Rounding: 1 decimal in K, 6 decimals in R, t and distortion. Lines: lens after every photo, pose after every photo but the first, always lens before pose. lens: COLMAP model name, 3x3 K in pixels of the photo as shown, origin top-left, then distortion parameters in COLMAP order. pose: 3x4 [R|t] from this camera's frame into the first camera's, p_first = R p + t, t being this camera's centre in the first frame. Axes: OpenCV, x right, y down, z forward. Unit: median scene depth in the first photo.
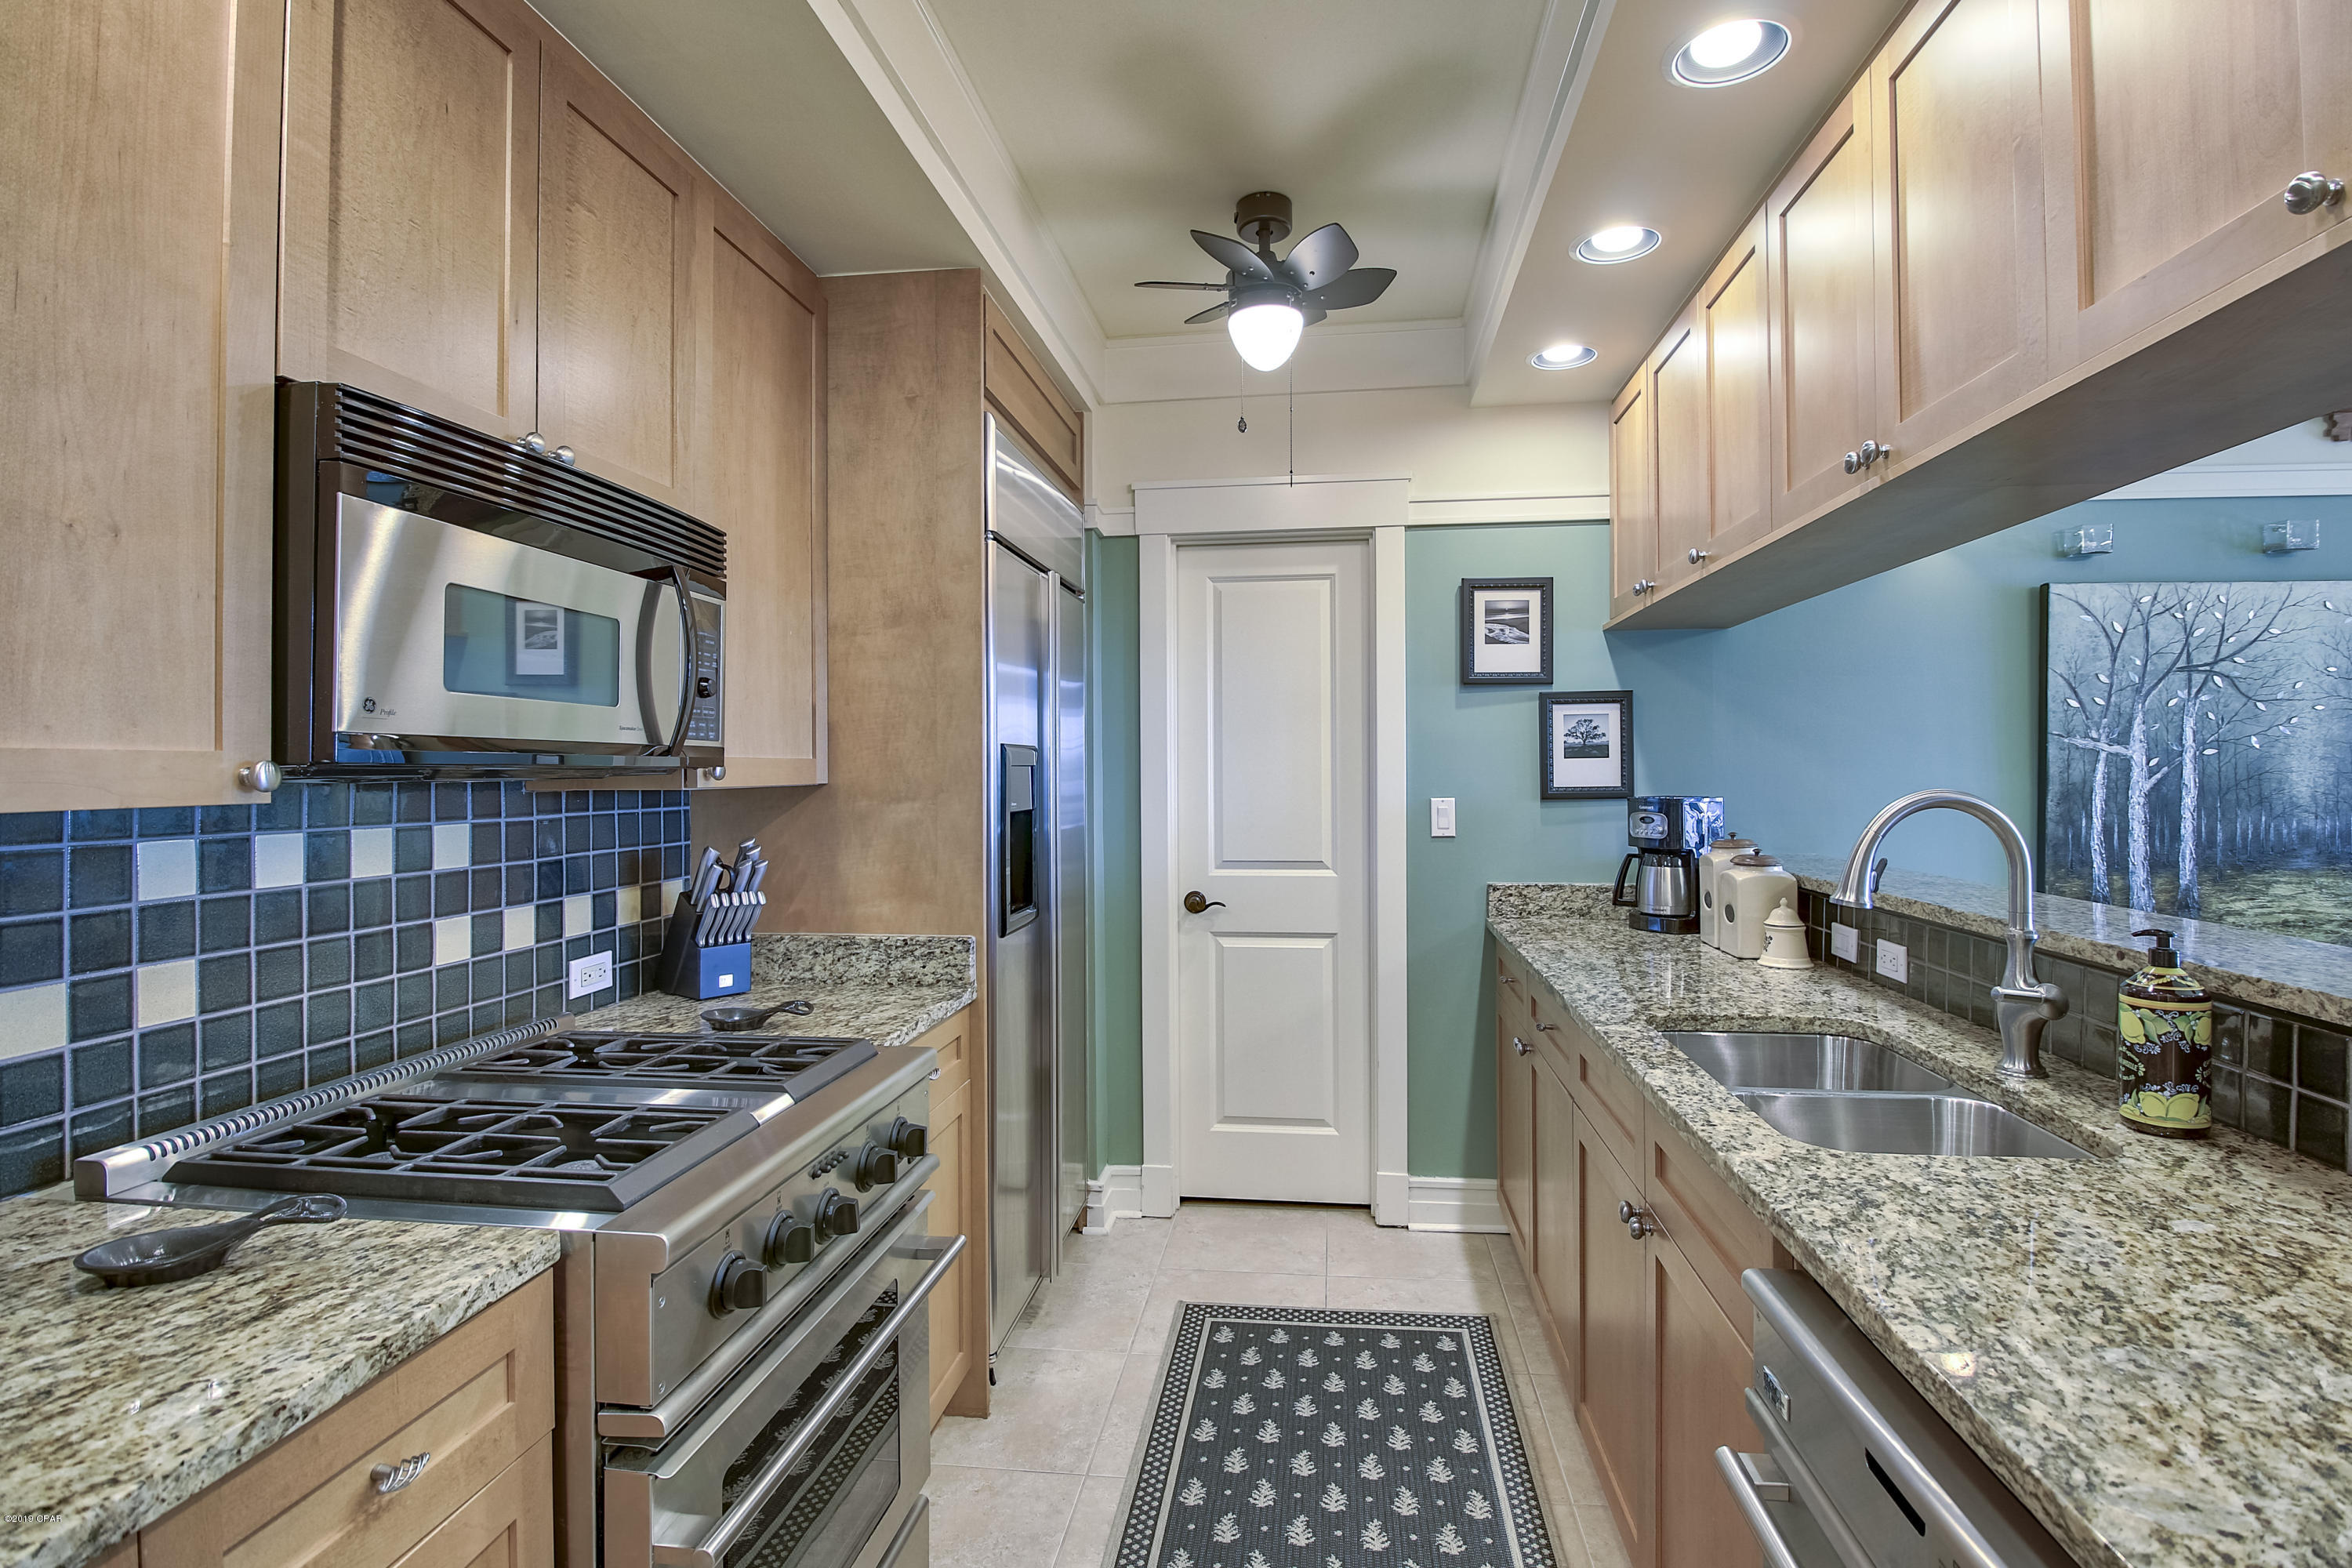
lens RADIAL K [[1131.6, 0, 1205.9], [0, 1131.6, 757.1], [0, 0, 1]] dist [-0.000899, -0.009491]
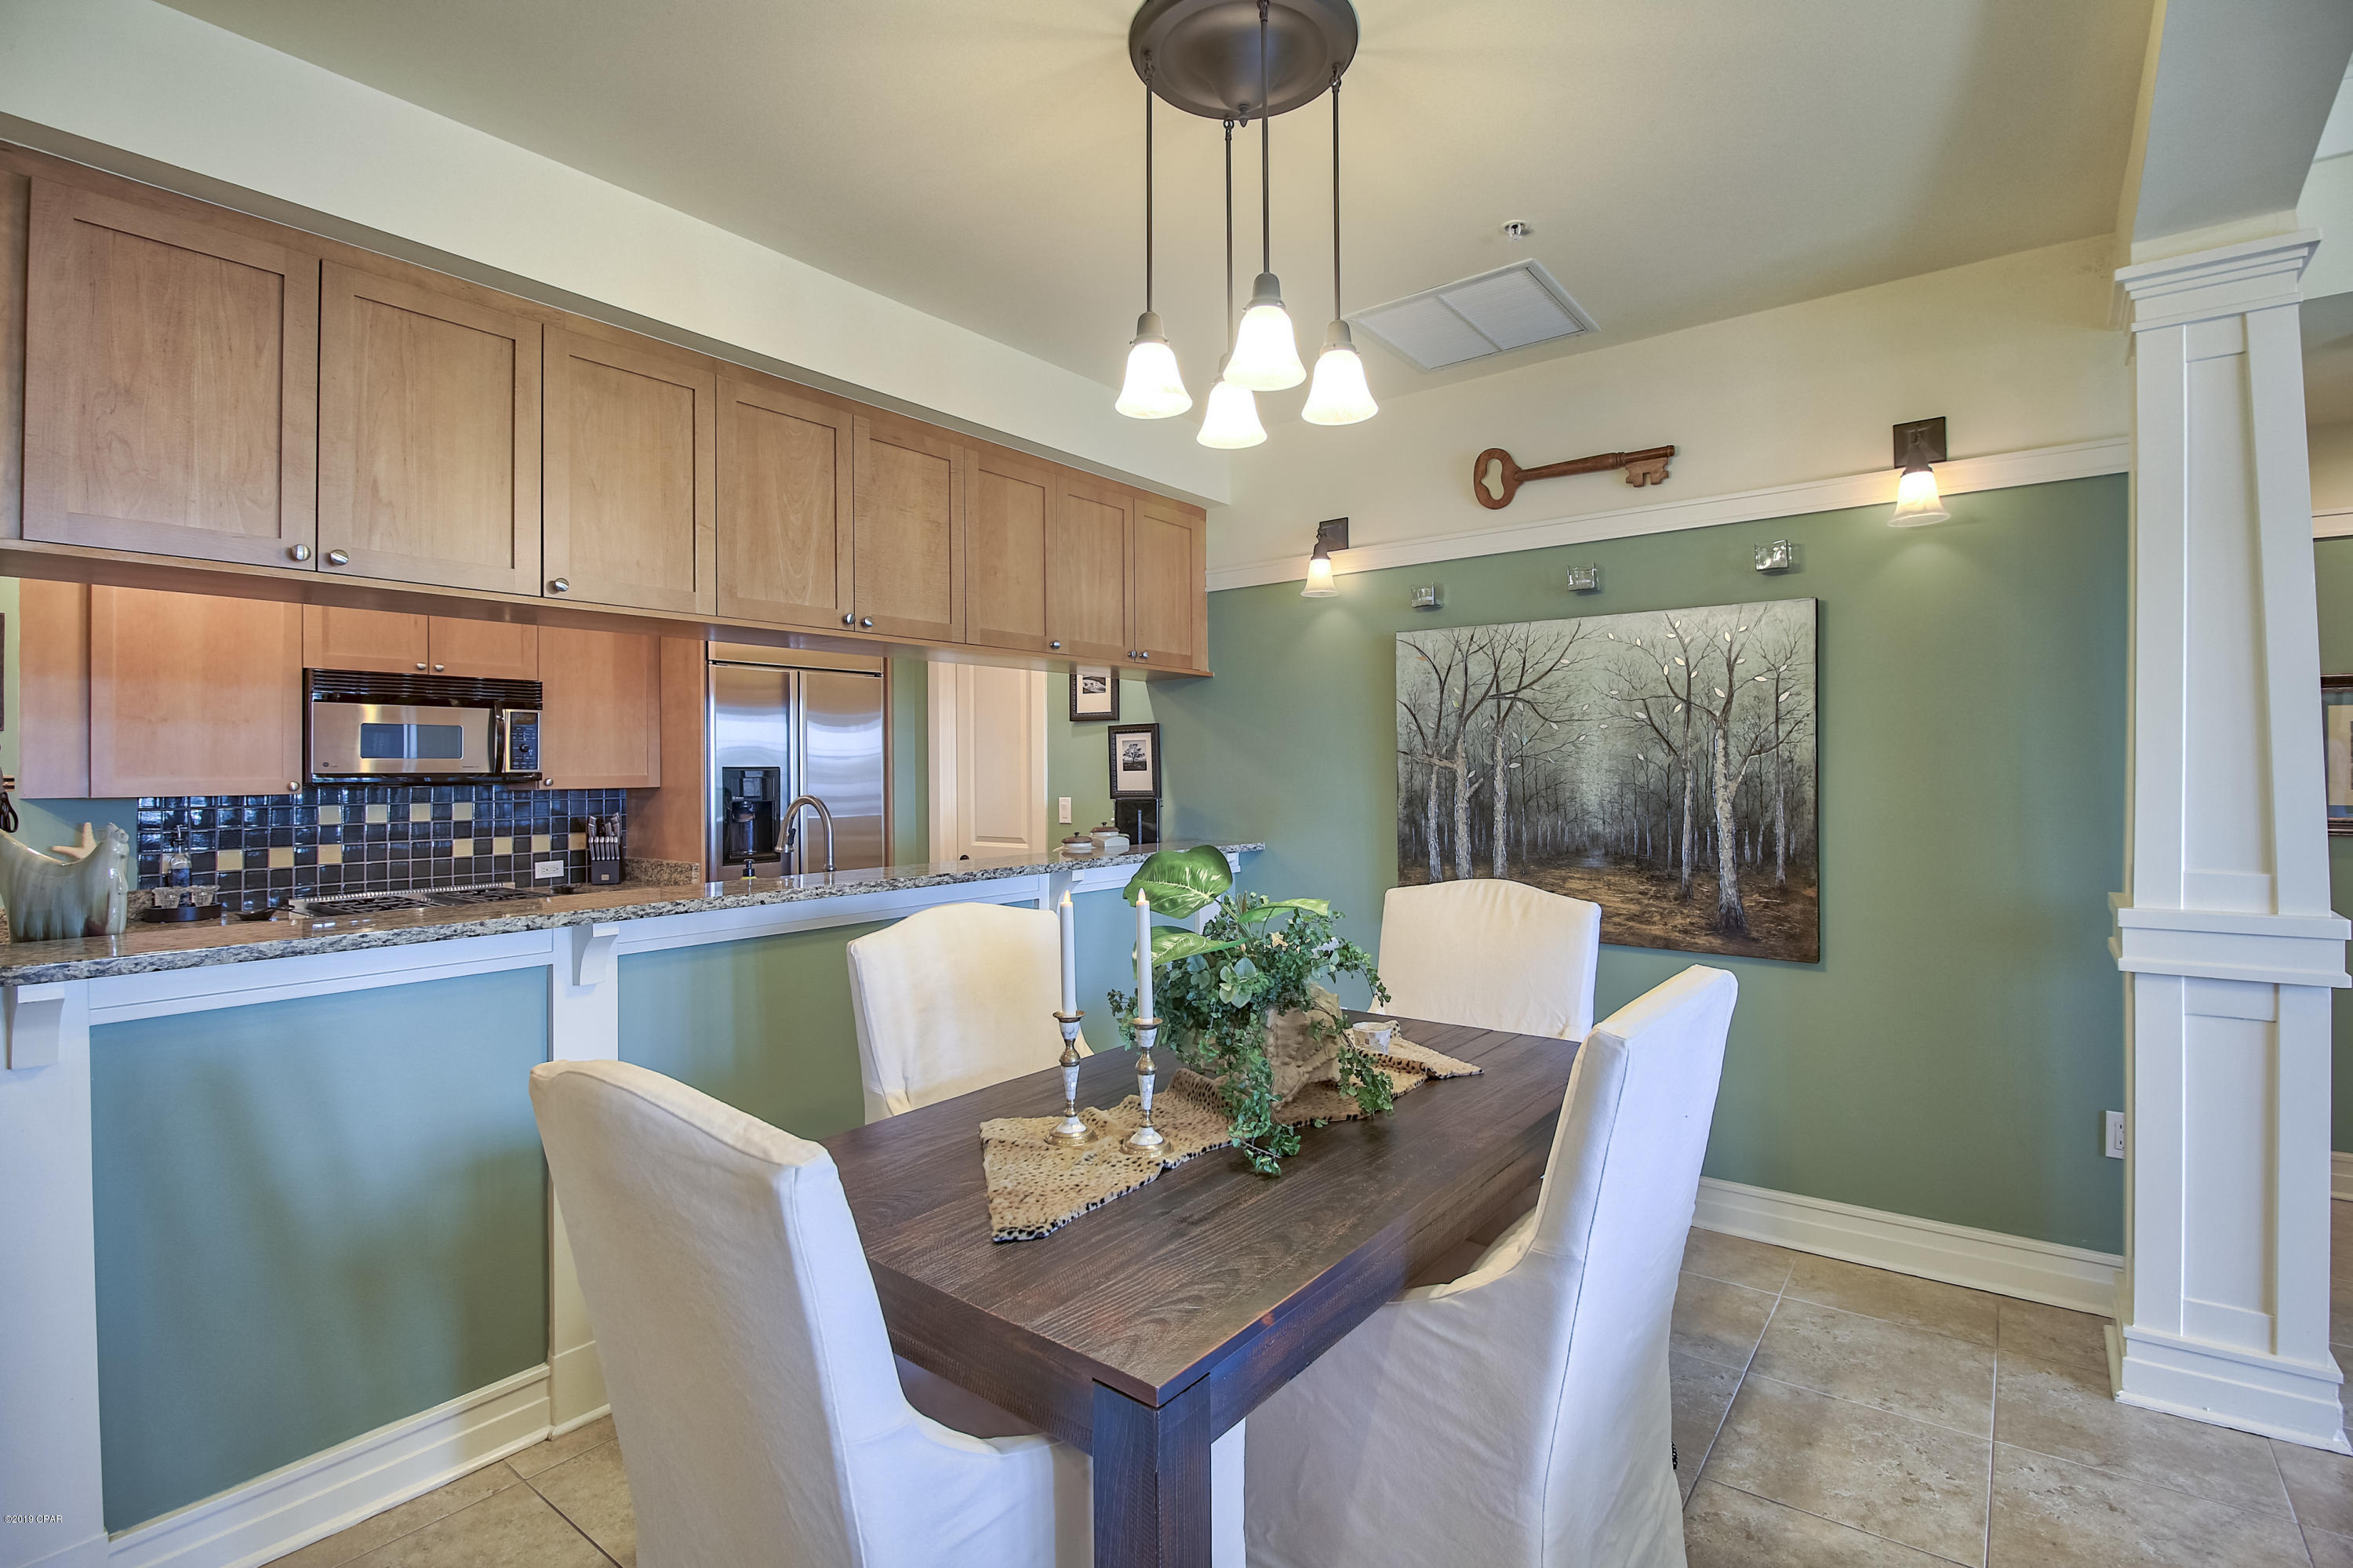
lens RADIAL K [[1101.9, 0, 1178.7], [0, 1101.9, 763.4], [0, 0, 1]] dist [-0.002366, -0.000783]
pose [[0.857592, -0.005654, -0.514300, 1.186782], [0.009670, 0.999940, 0.005132, -0.016311], [0.514240, -0.009374, 0.857595, -0.183895]]
